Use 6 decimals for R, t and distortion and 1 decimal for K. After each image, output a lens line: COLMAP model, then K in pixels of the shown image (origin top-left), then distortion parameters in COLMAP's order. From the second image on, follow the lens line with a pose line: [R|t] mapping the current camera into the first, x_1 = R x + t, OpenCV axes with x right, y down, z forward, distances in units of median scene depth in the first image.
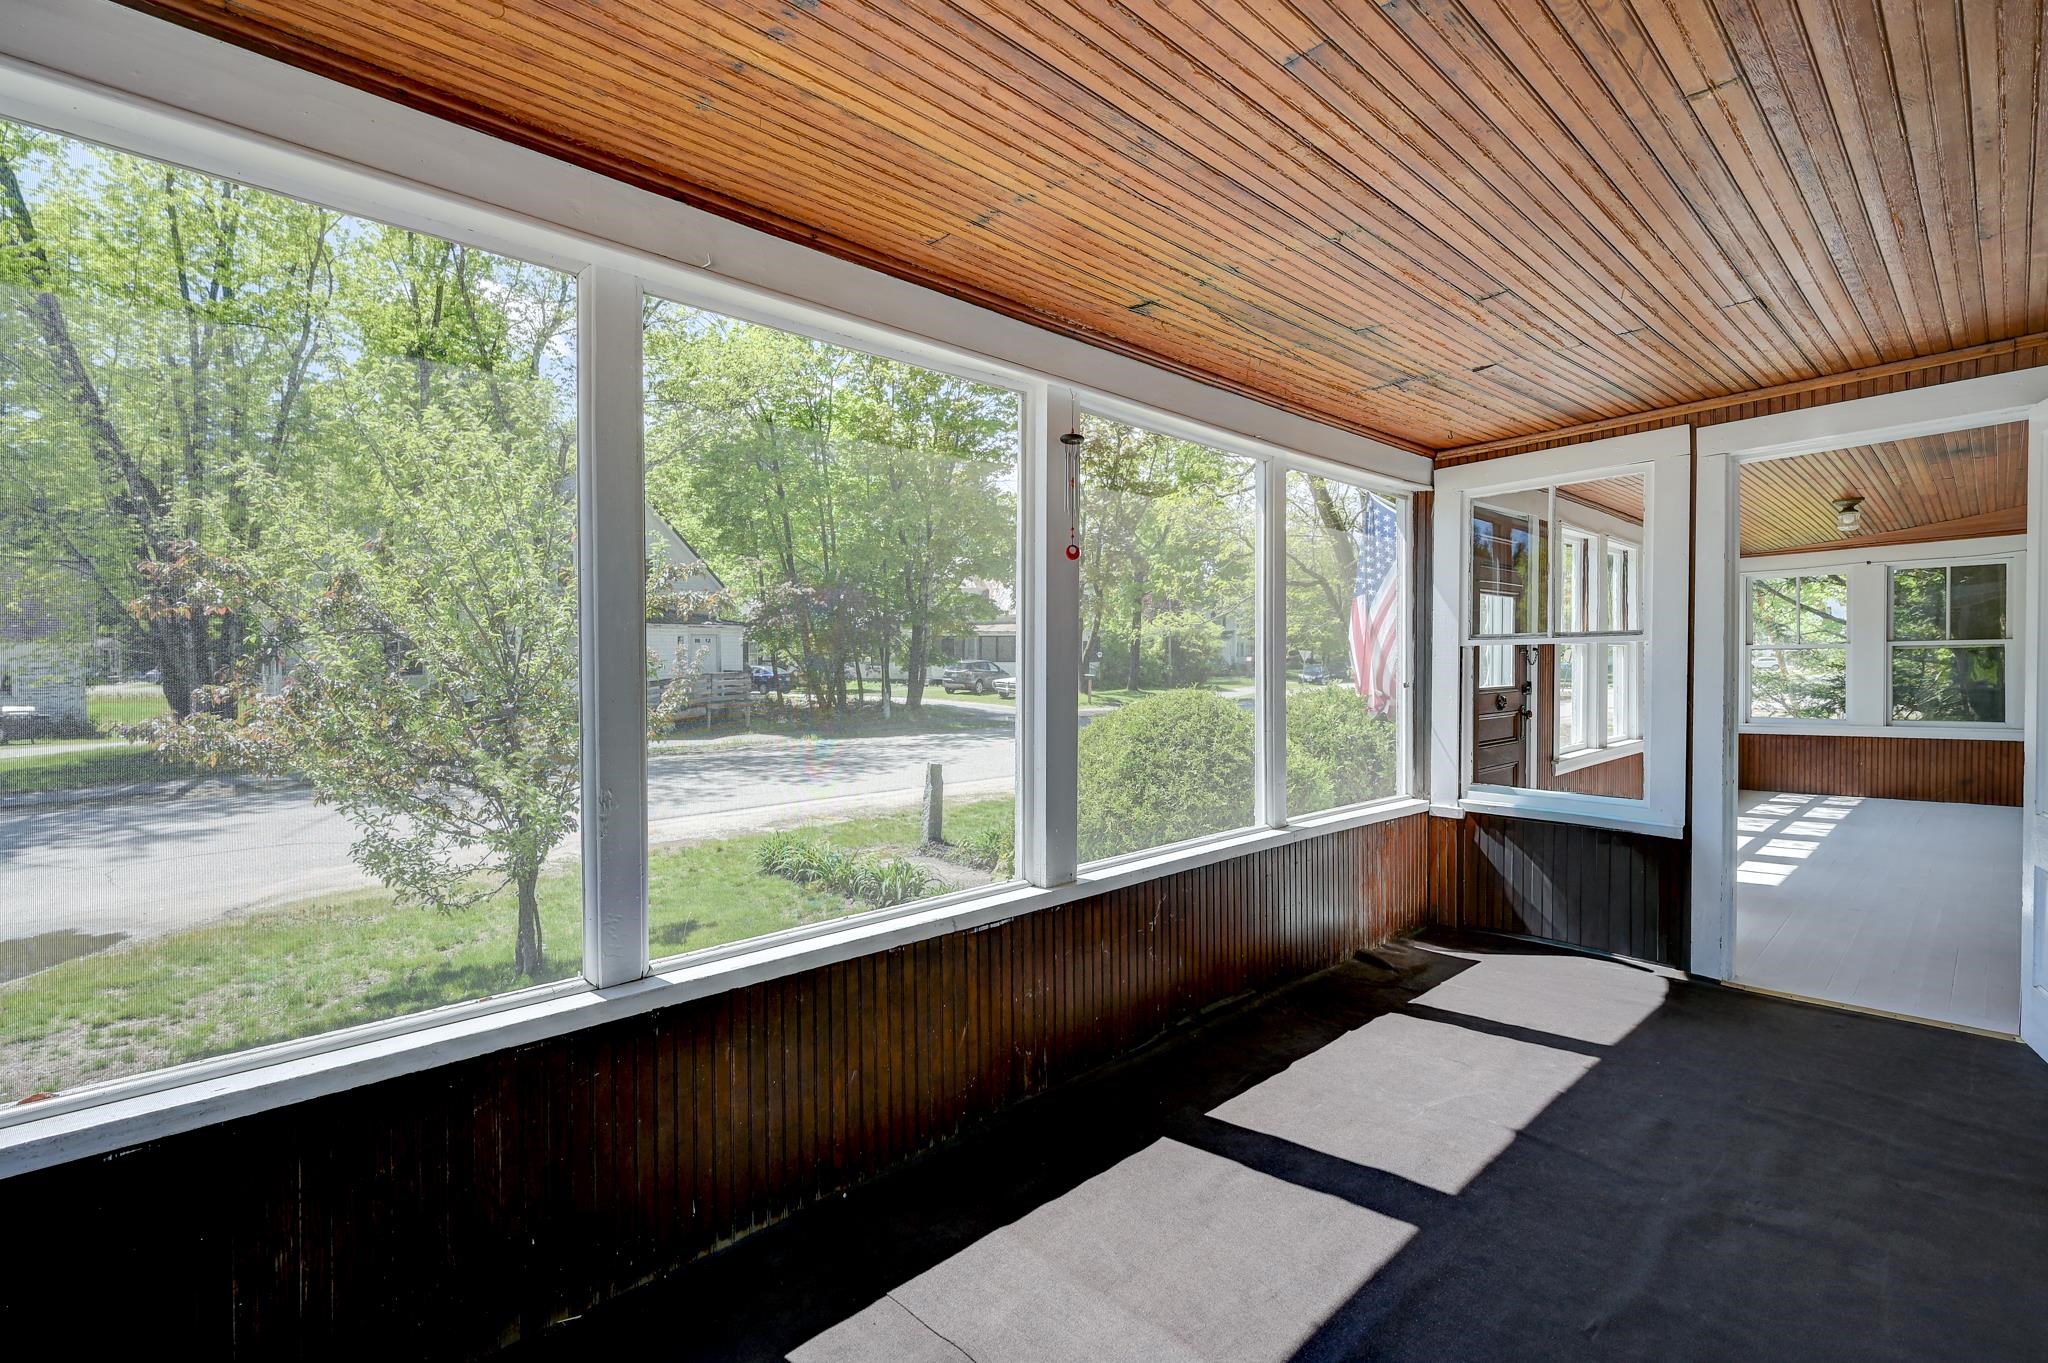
lens RADIAL K [[891.9, 0, 1014.5], [0, 891.9, 675.0], [0, 0, 1]] dist [0.004189, 0.000788]
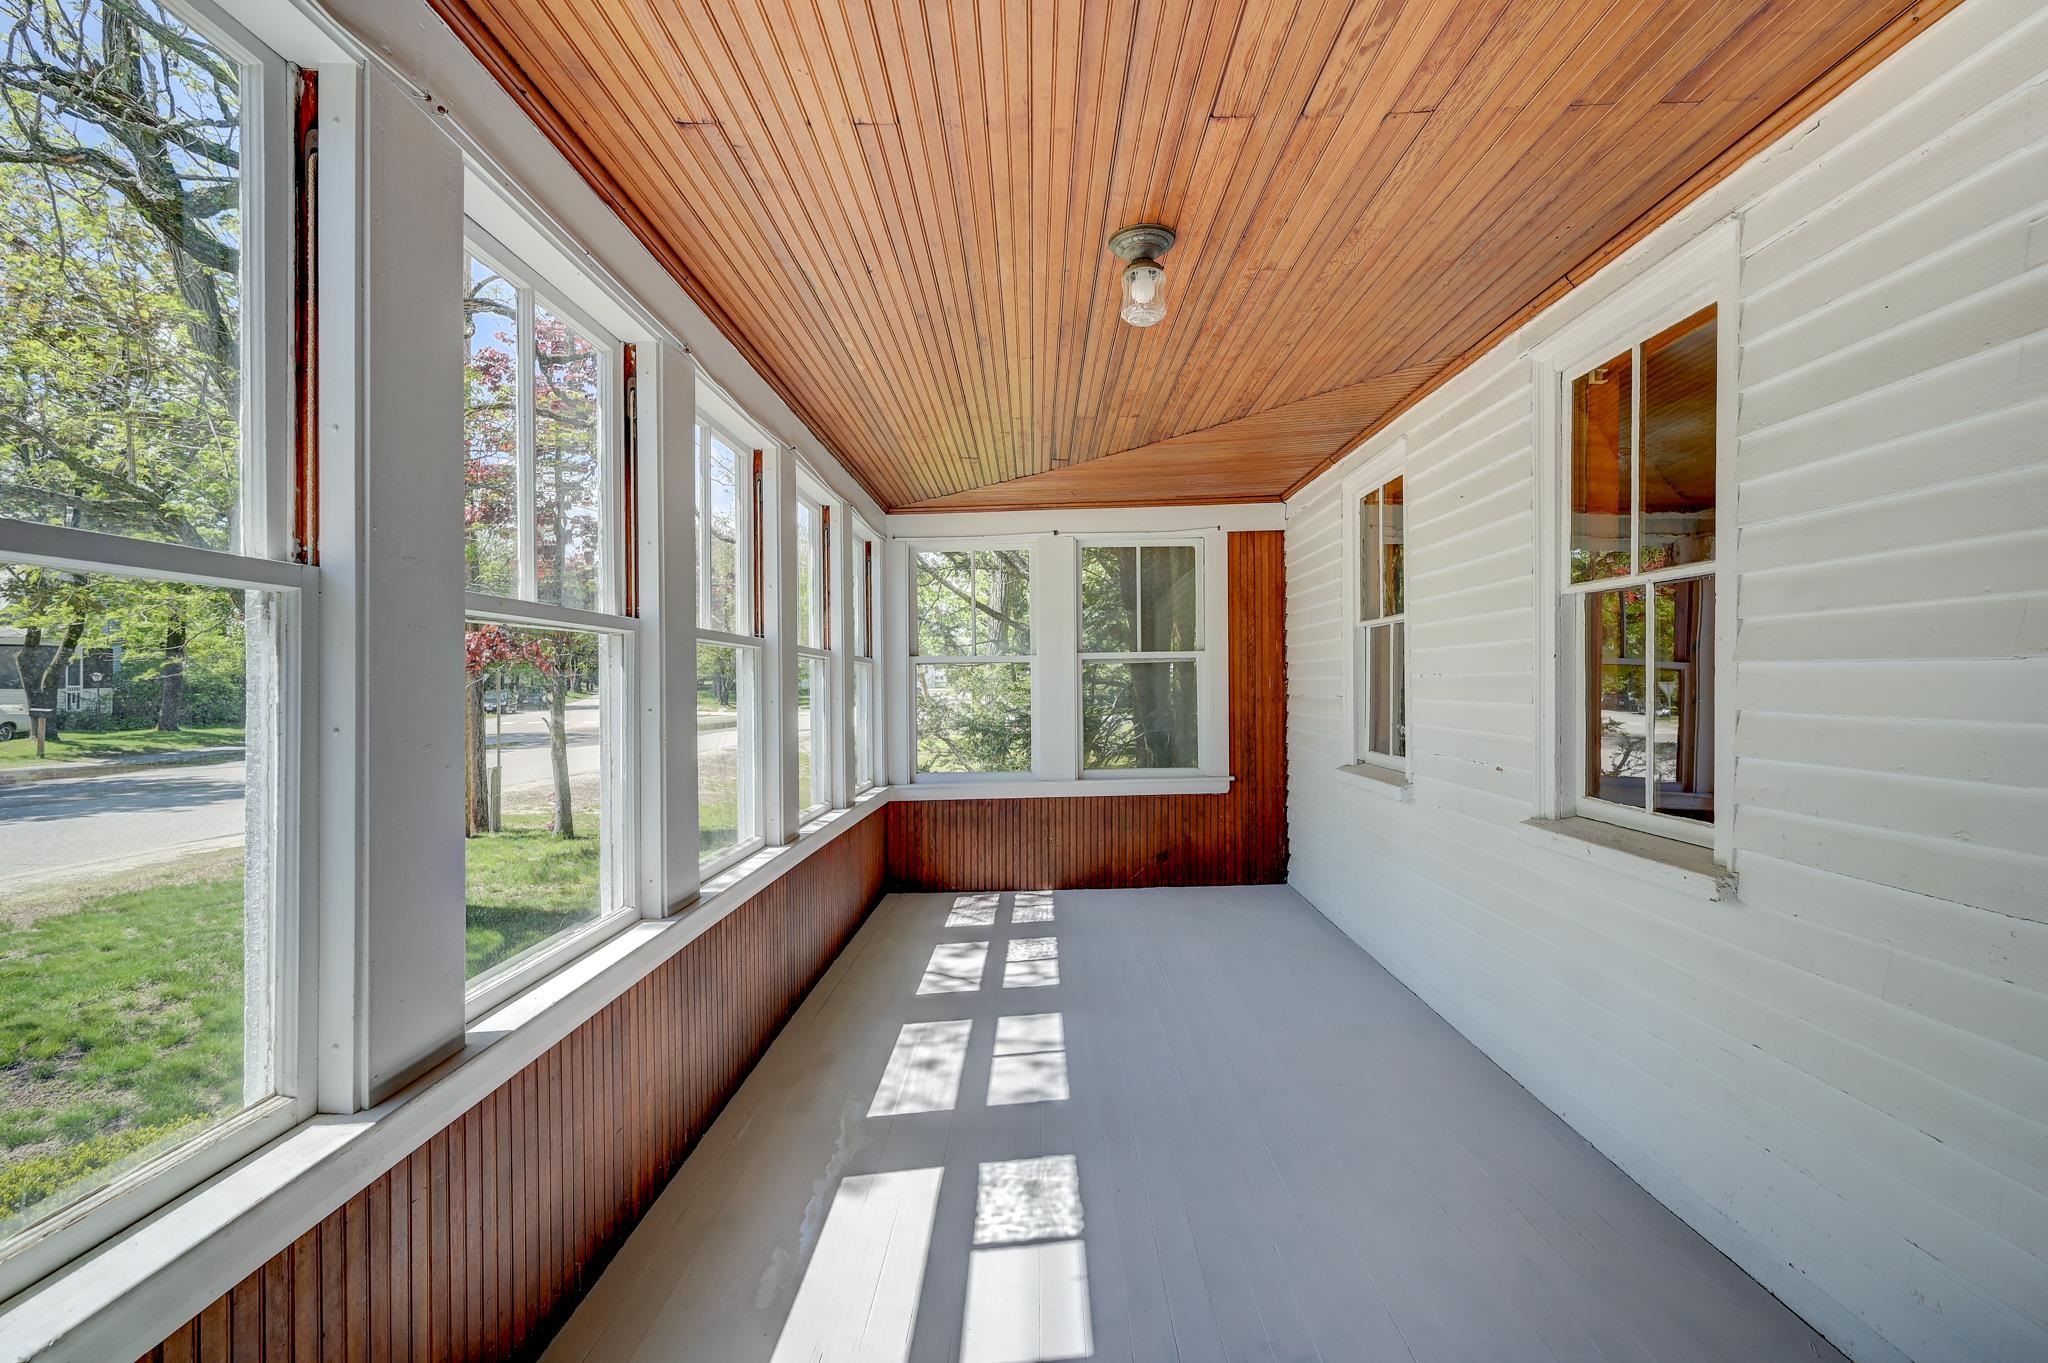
lens RADIAL K [[891.9, 0, 1014.5], [0, 891.9, 675.0], [0, 0, 1]] dist [0.004189, 0.000788]
pose [[0.686829, 0.002496, 0.726815, 0.456212], [0.022536, 0.999440, -0.024729, -0.005851], [-0.726470, 0.033364, 0.686388, 0.575483]]
